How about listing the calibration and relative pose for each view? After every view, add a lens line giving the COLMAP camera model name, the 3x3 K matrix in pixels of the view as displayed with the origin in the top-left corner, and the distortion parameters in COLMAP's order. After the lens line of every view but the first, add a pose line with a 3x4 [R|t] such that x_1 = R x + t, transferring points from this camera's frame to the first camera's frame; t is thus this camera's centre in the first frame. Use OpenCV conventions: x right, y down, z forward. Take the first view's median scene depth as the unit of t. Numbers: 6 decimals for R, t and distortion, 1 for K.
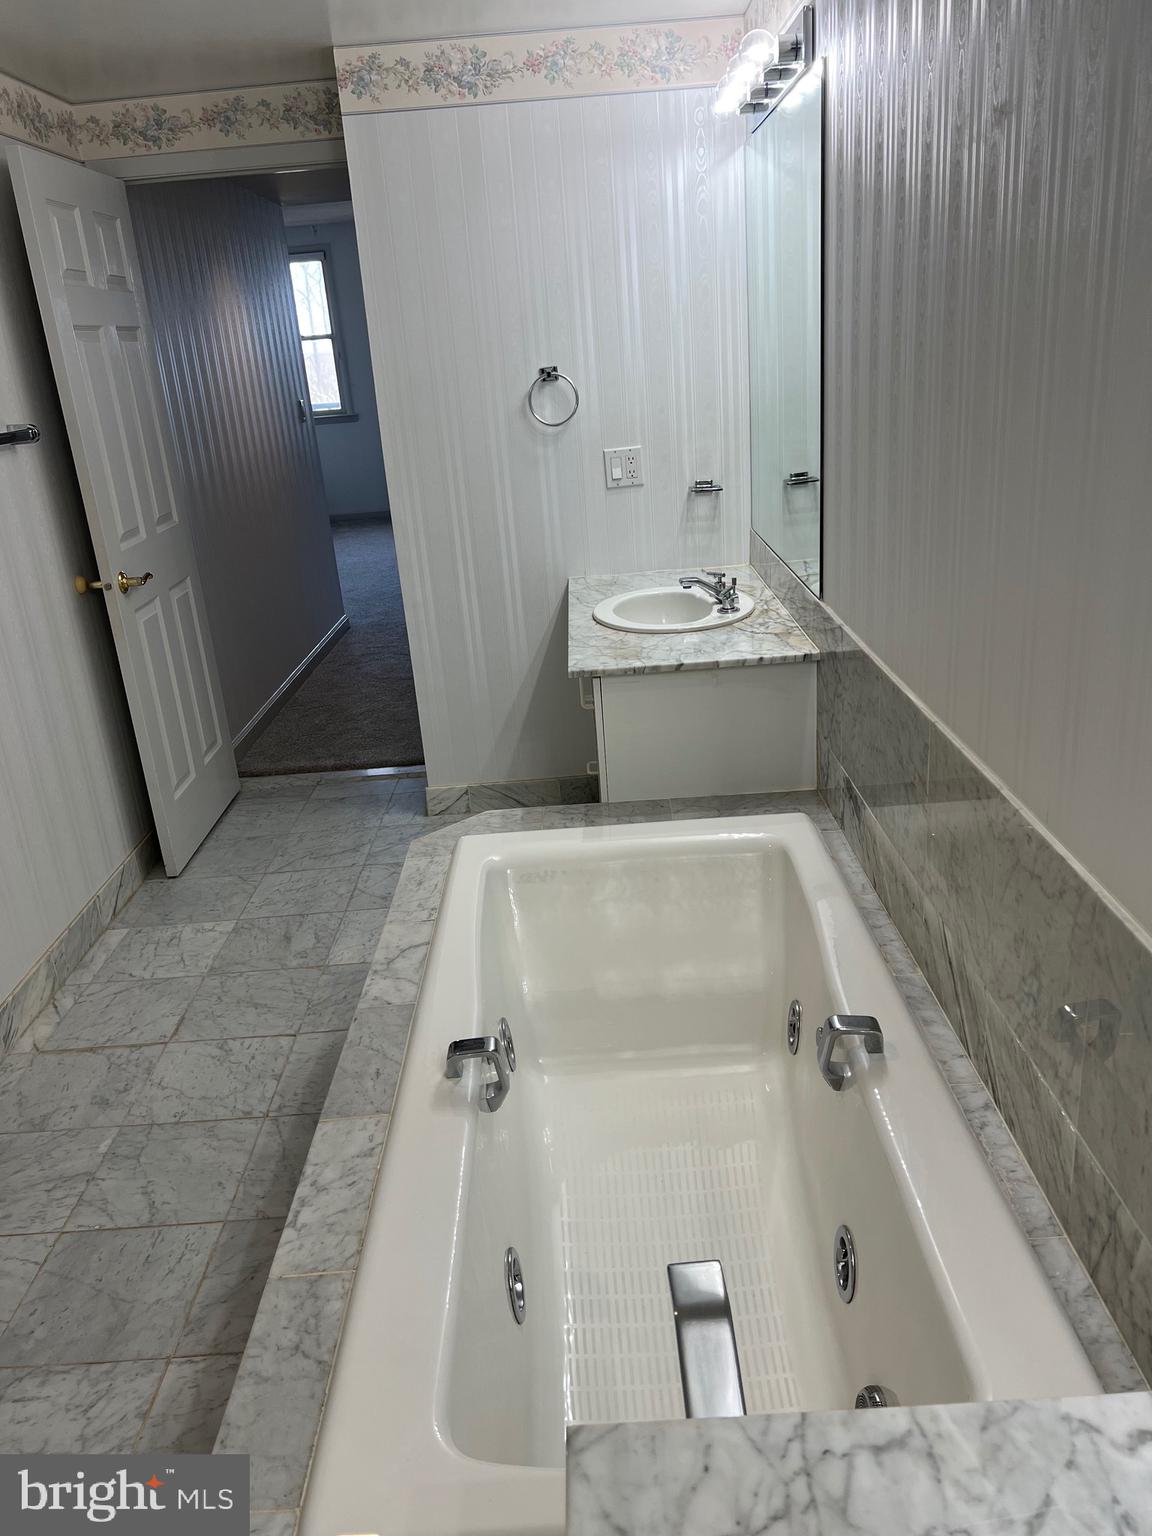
lens RADIAL K [[1154.2, 0, 577.2], [0, 1154.2, 761.6], [0, 0, 1]] dist [0.057123, -0.062404]
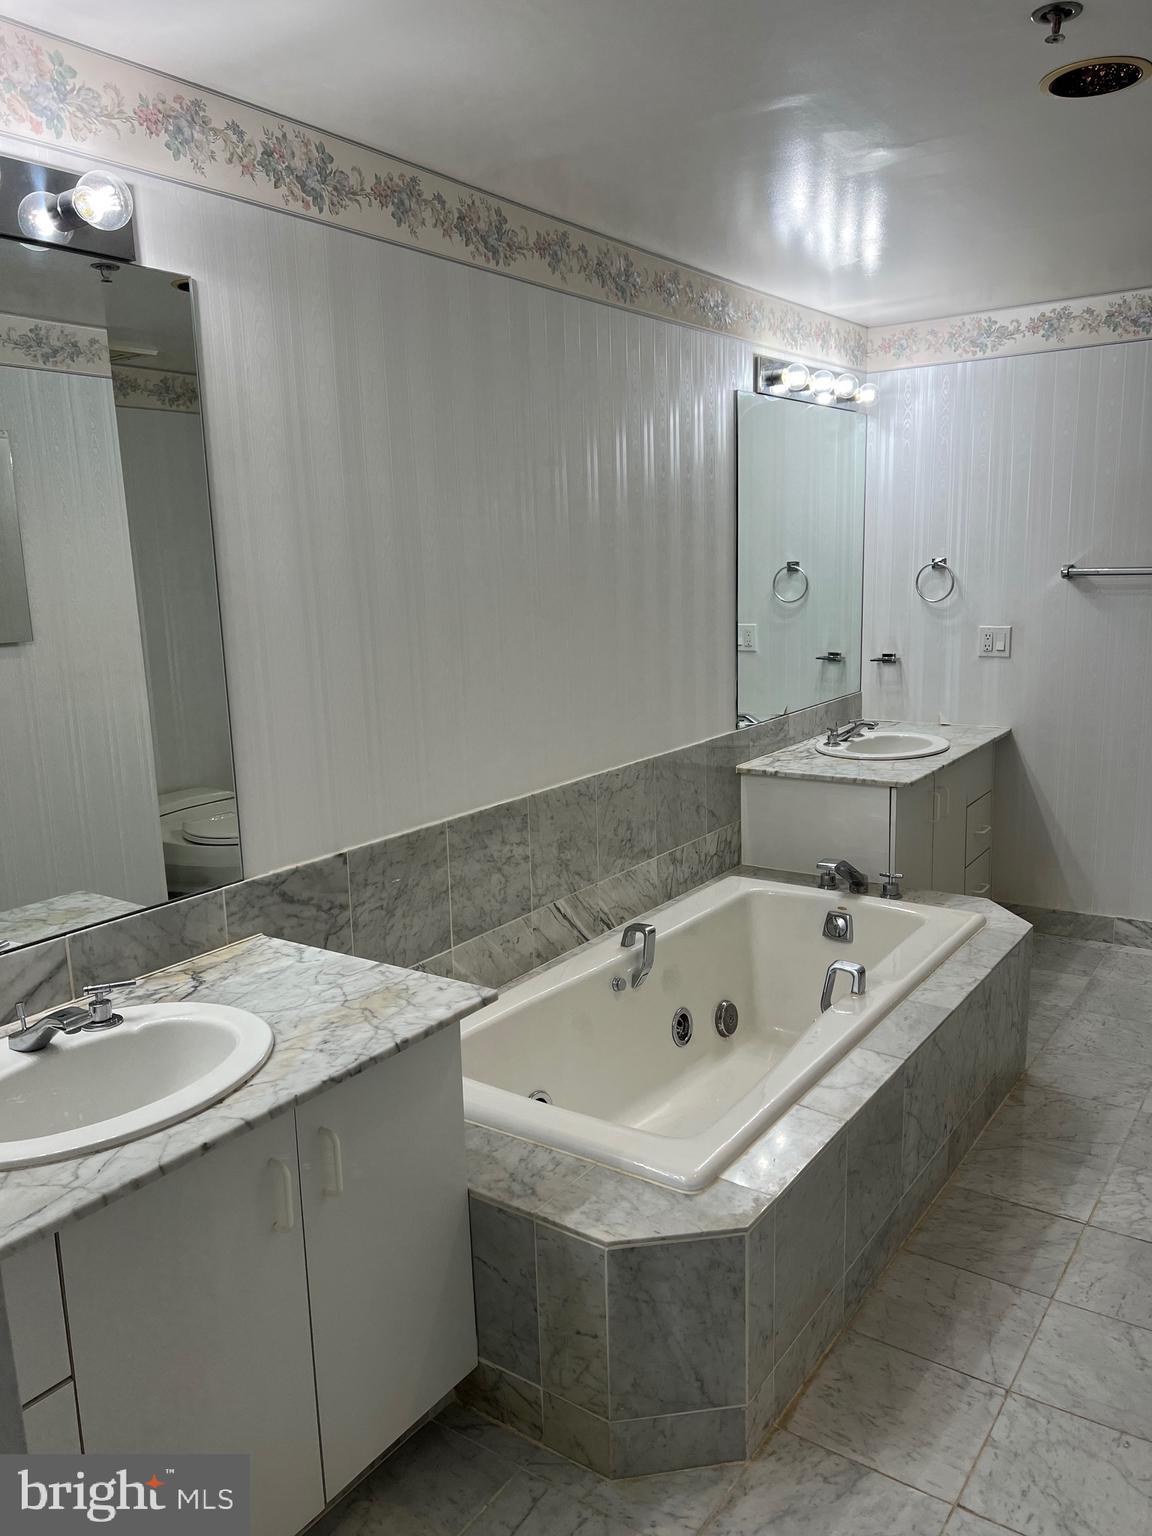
lens RADIAL K [[1154.2, 0, 572.1], [0, 1154.2, 769.5], [0, 0, 1]] dist [0.057123, -0.062404]
pose [[-0.807181, -0.013398, 0.590151, -0.458683], [0.281930, 0.869601, 0.405352, -0.468061], [-0.518627, 0.493574, -0.698149, 1.389450]]
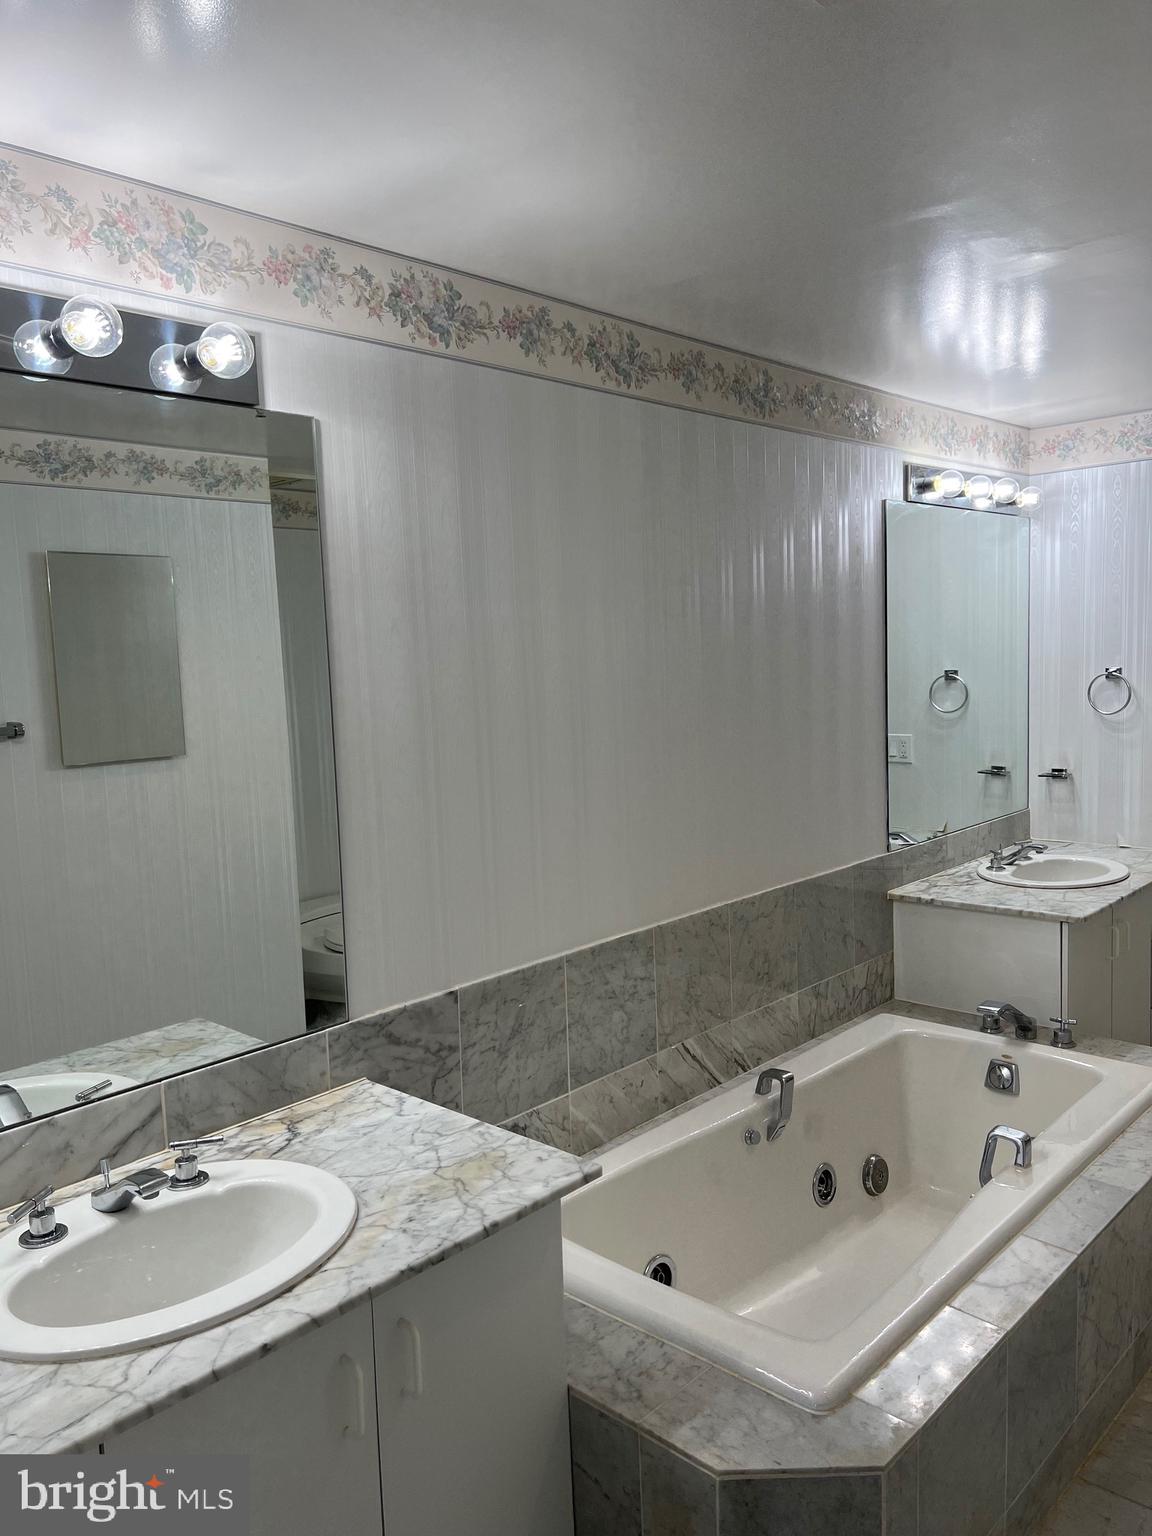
lens RADIAL K [[1154.2, 0, 568.7], [0, 1154.2, 768.4], [0, 0, 1]] dist [0.057123, -0.062404]
pose [[-0.717719, 0.028878, 0.695733, -0.449876], [0.319242, 0.901596, 0.291907, -0.470554], [-0.618840, 0.431615, -0.656312, 1.327064]]
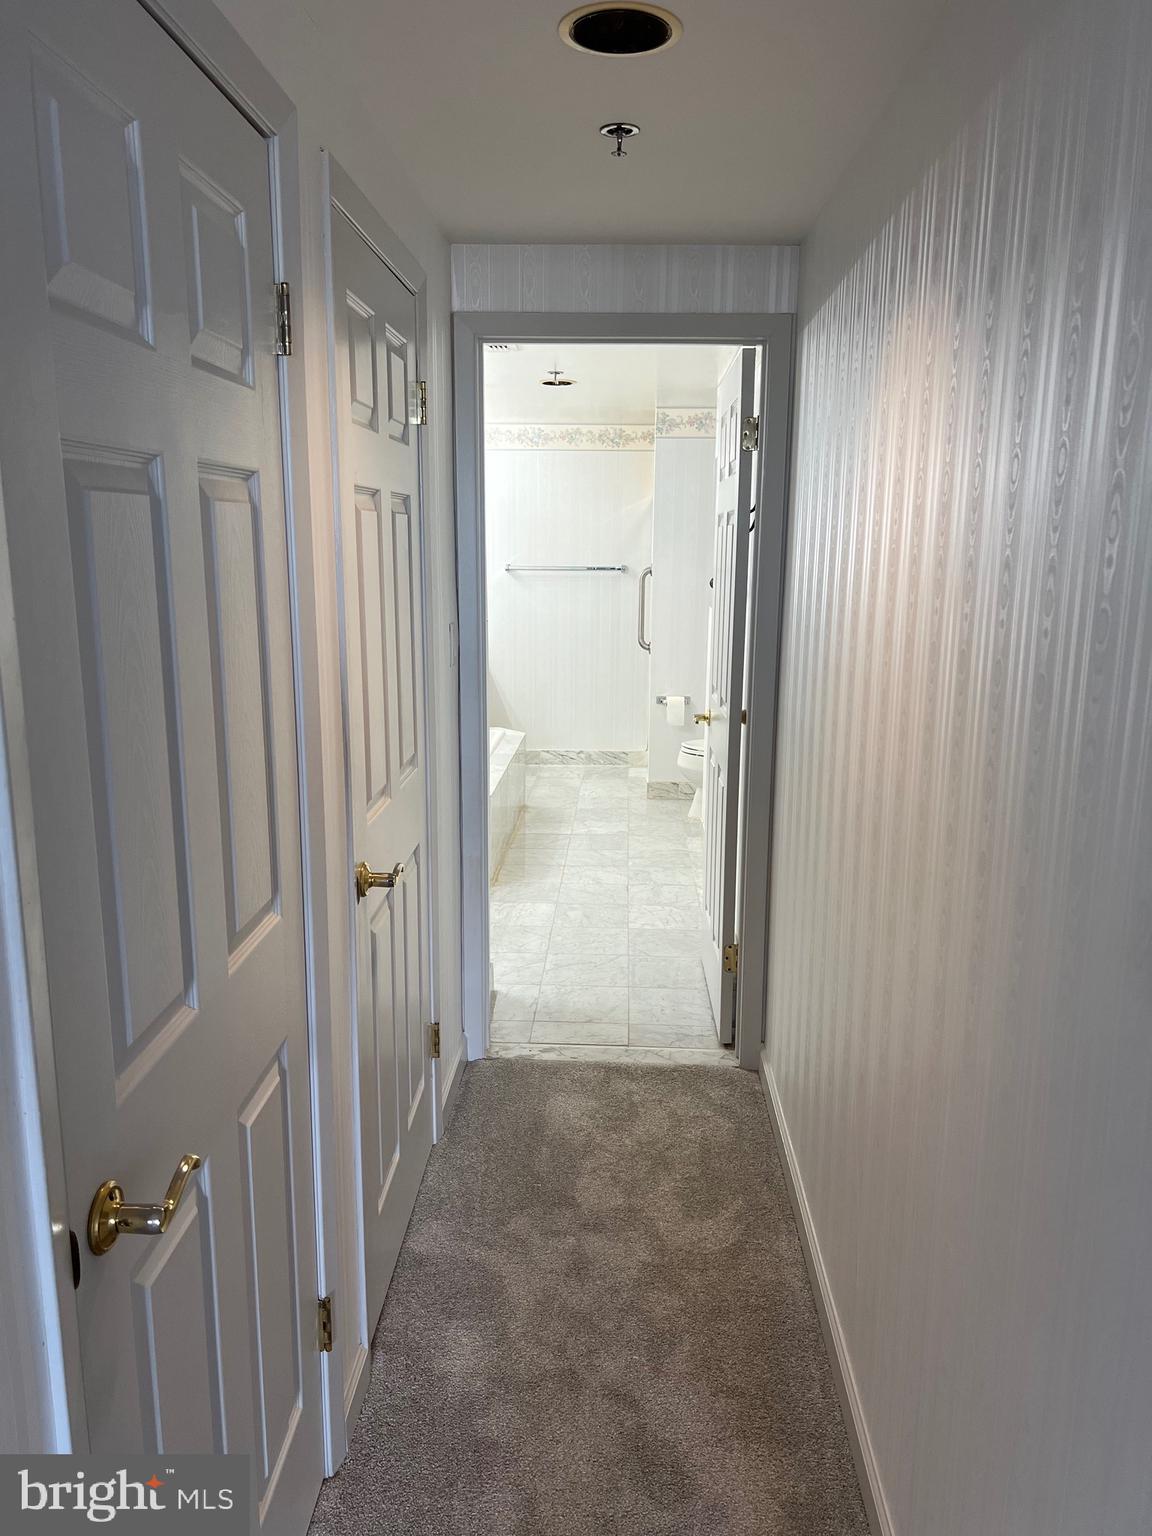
lens RADIAL K [[1154.2, 0, 579.1], [0, 1154.2, 781.3], [0, 0, 1]] dist [0.057123, -0.062404]
pose [[-0.996548, 0.054557, 0.062583, -0.405850], [0.079158, 0.851716, 0.517990, -0.914723], [-0.025043, 0.521156, -0.853094, 2.583613]]
